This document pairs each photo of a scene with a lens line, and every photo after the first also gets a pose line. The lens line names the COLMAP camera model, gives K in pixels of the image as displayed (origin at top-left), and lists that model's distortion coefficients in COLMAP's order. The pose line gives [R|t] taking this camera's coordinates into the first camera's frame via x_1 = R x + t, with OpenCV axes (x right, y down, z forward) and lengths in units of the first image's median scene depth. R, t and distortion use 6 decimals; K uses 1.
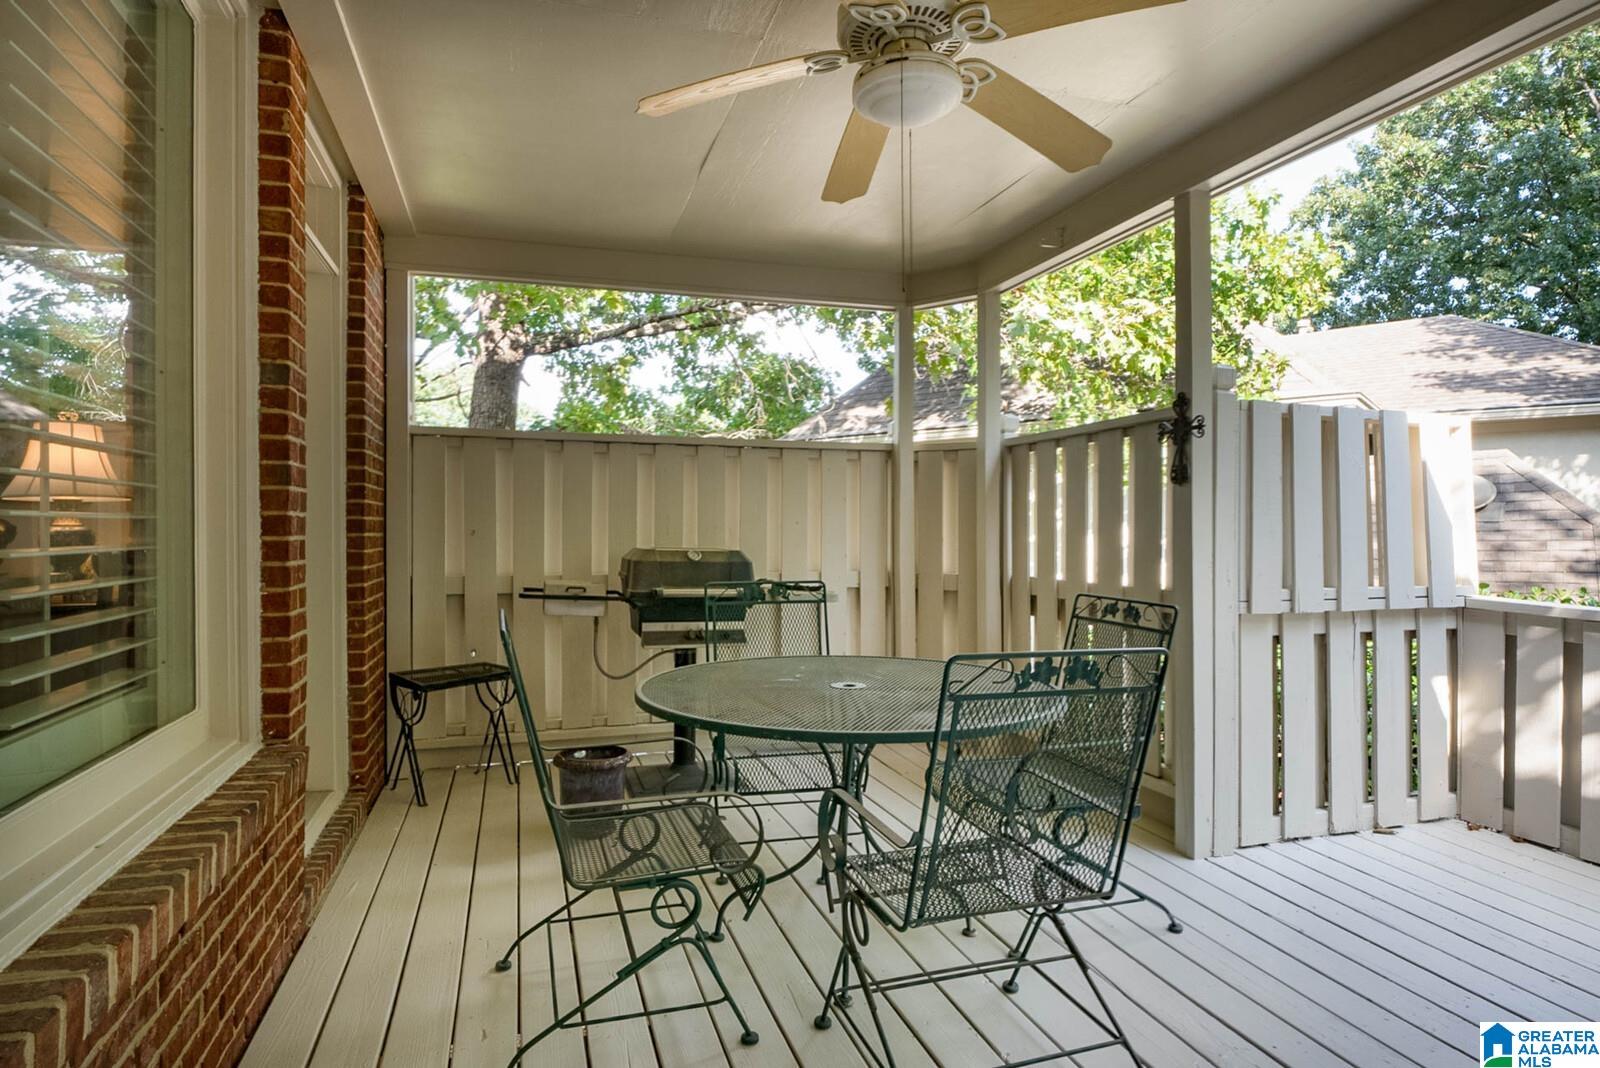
lens RADIAL K [[852.6, 0, 809.6], [0, 852.6, 541.9], [0, 0, 1]] dist [-0.002822, -0.000608]
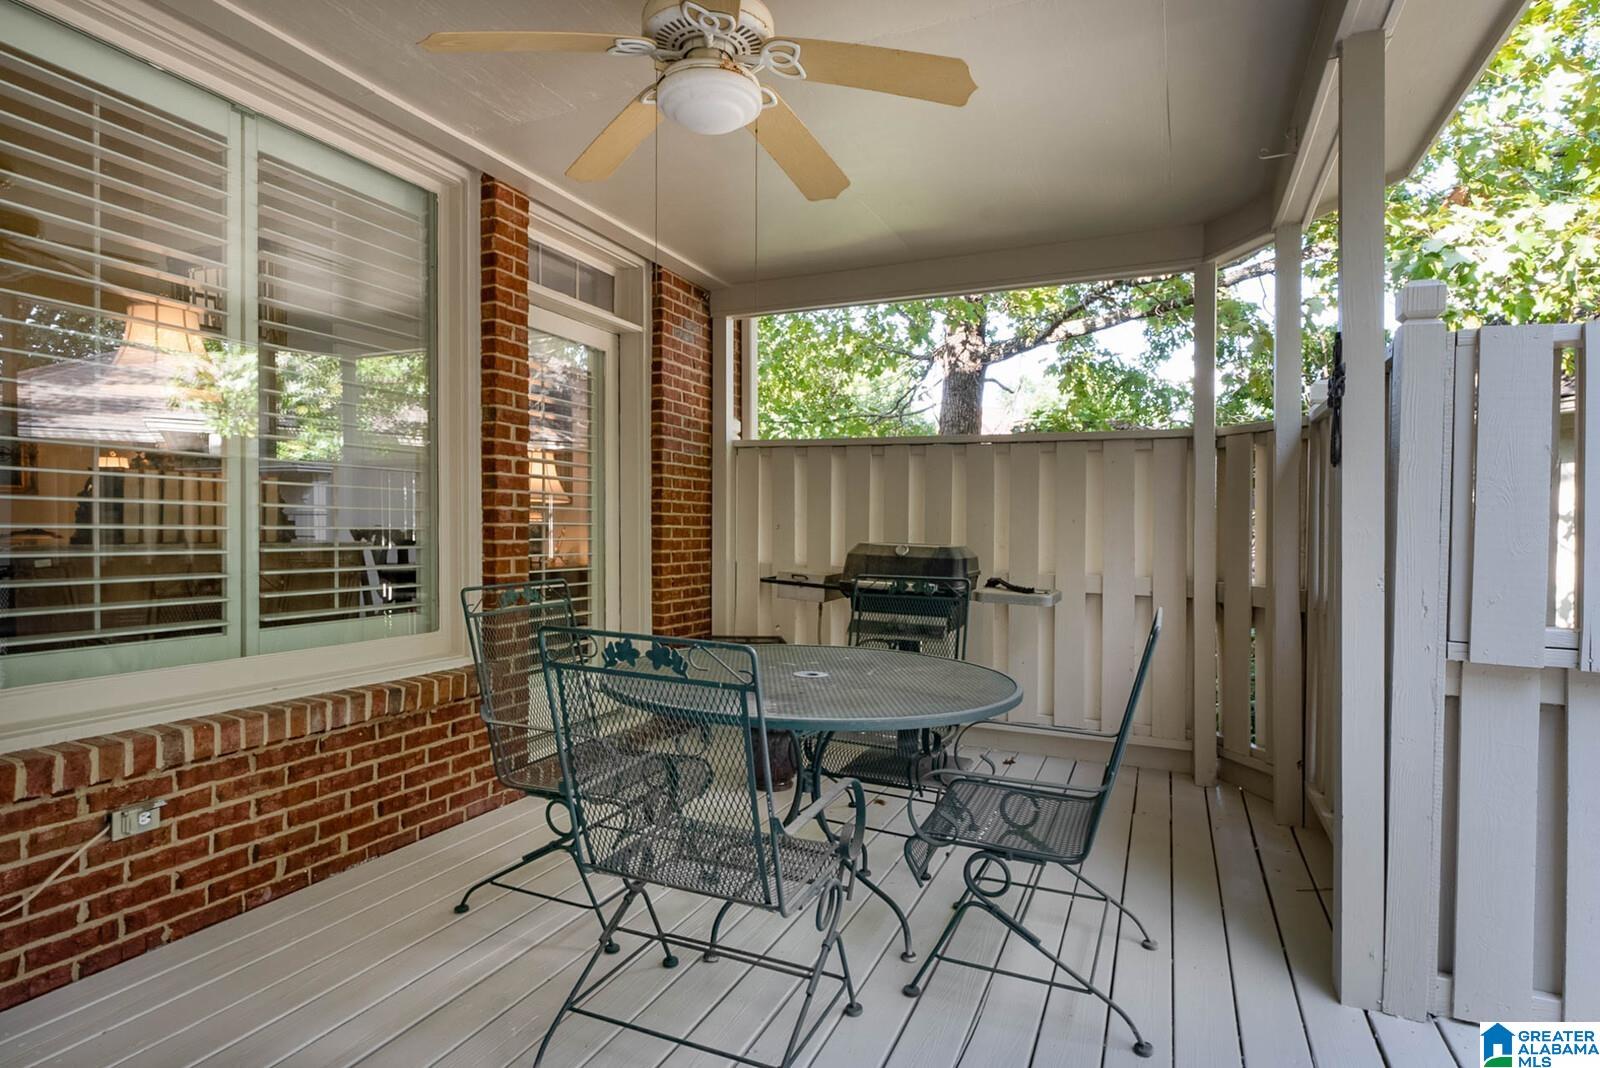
lens RADIAL K [[852.6, 0, 812.9], [0, 852.6, 523.3], [0, 0, 1]] dist [-0.002822, -0.000608]
pose [[0.749272, 0.008417, -0.662209, 0.445747], [-0.025297, 0.999553, -0.015919, 0.002049], [0.661779, 0.028680, 0.749151, 0.144133]]
